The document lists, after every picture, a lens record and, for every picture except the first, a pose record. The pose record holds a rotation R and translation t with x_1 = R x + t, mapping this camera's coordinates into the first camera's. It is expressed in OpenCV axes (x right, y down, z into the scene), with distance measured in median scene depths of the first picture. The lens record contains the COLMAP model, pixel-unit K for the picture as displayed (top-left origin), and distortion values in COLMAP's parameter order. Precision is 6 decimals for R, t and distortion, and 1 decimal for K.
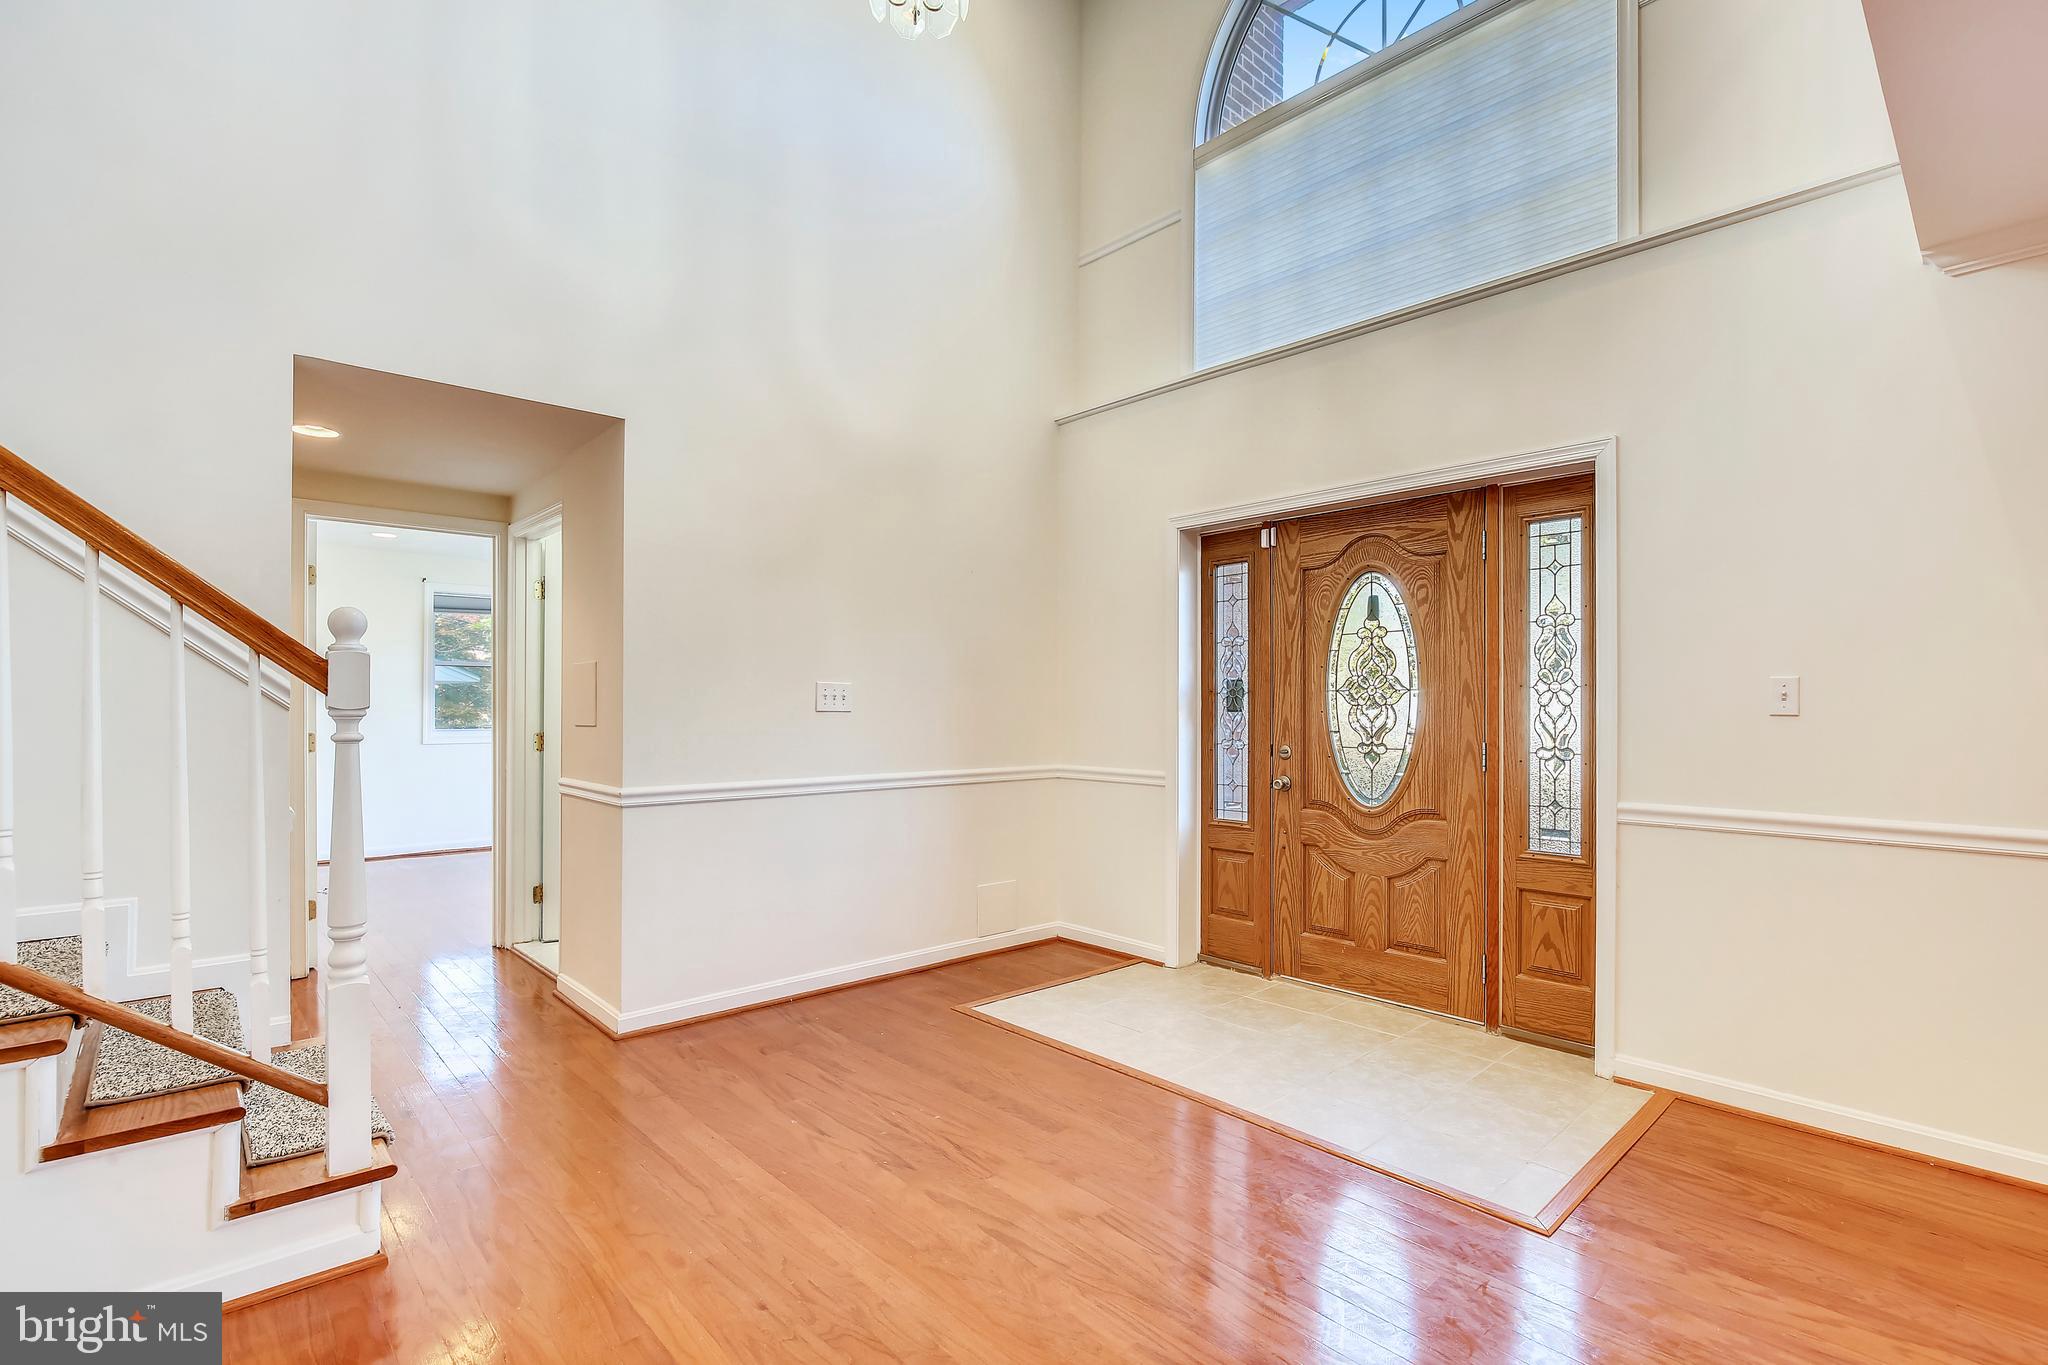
lens RADIAL K [[944.9, 0, 1045.3], [0, 944.9, 711.8], [0, 0, 1]] dist [-0.001635, -0.000149]
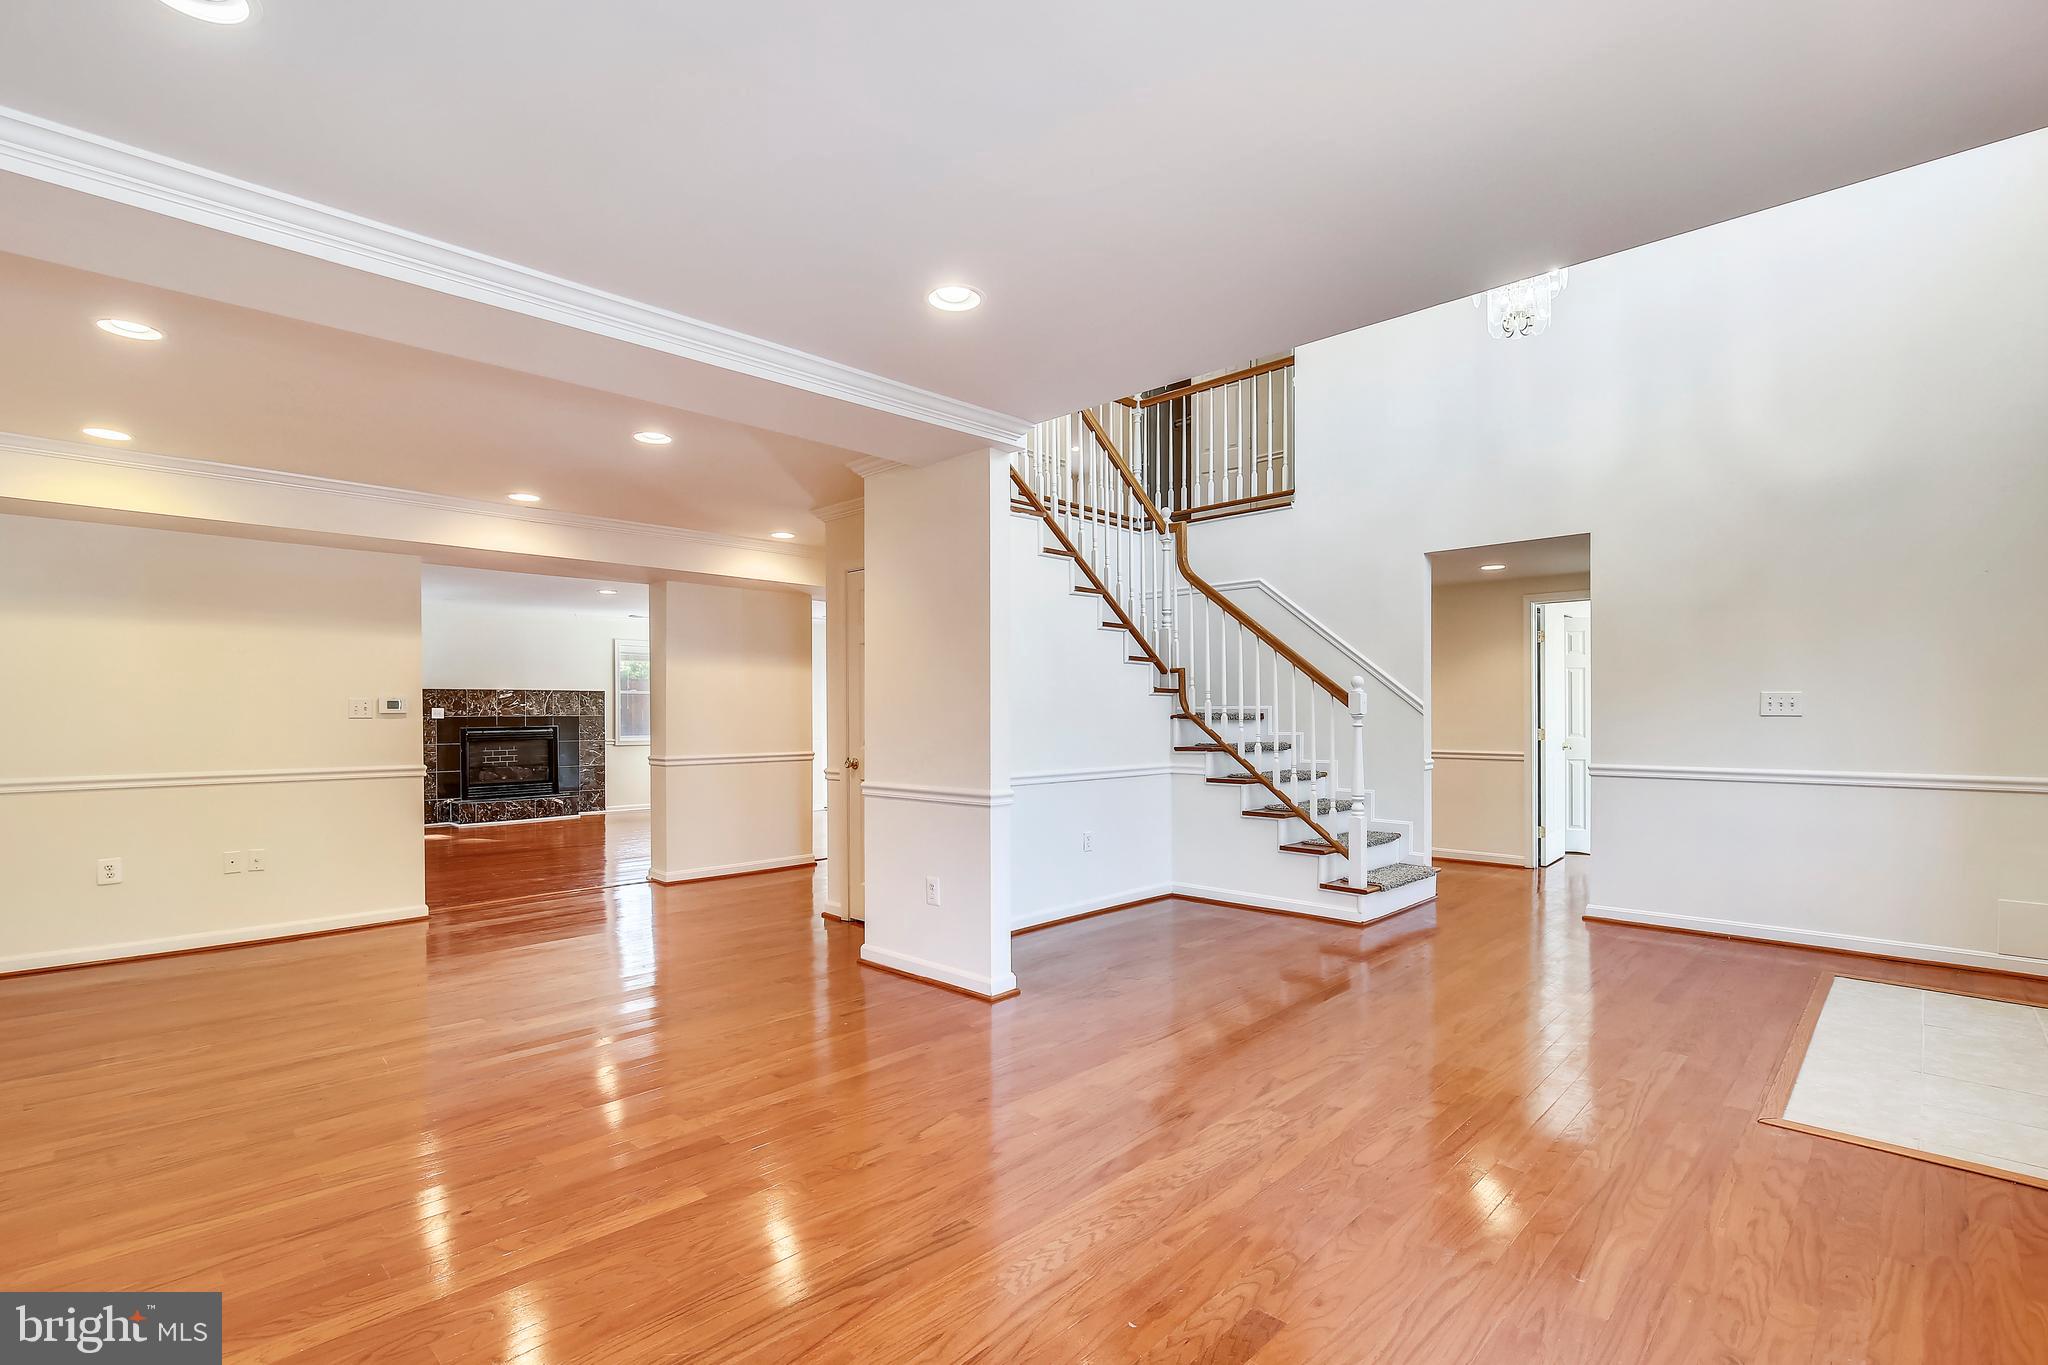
lens RADIAL K [[944.9, 0, 1023.2], [0, 944.9, 702.4], [0, 0, 1]] dist [-0.001635, -0.000149]
pose [[0.052489, -0.014325, -0.998519, 1.096139], [-0.005122, 0.999880, -0.014614, 0.005589], [0.998608, 0.005881, 0.052409, -0.041501]]
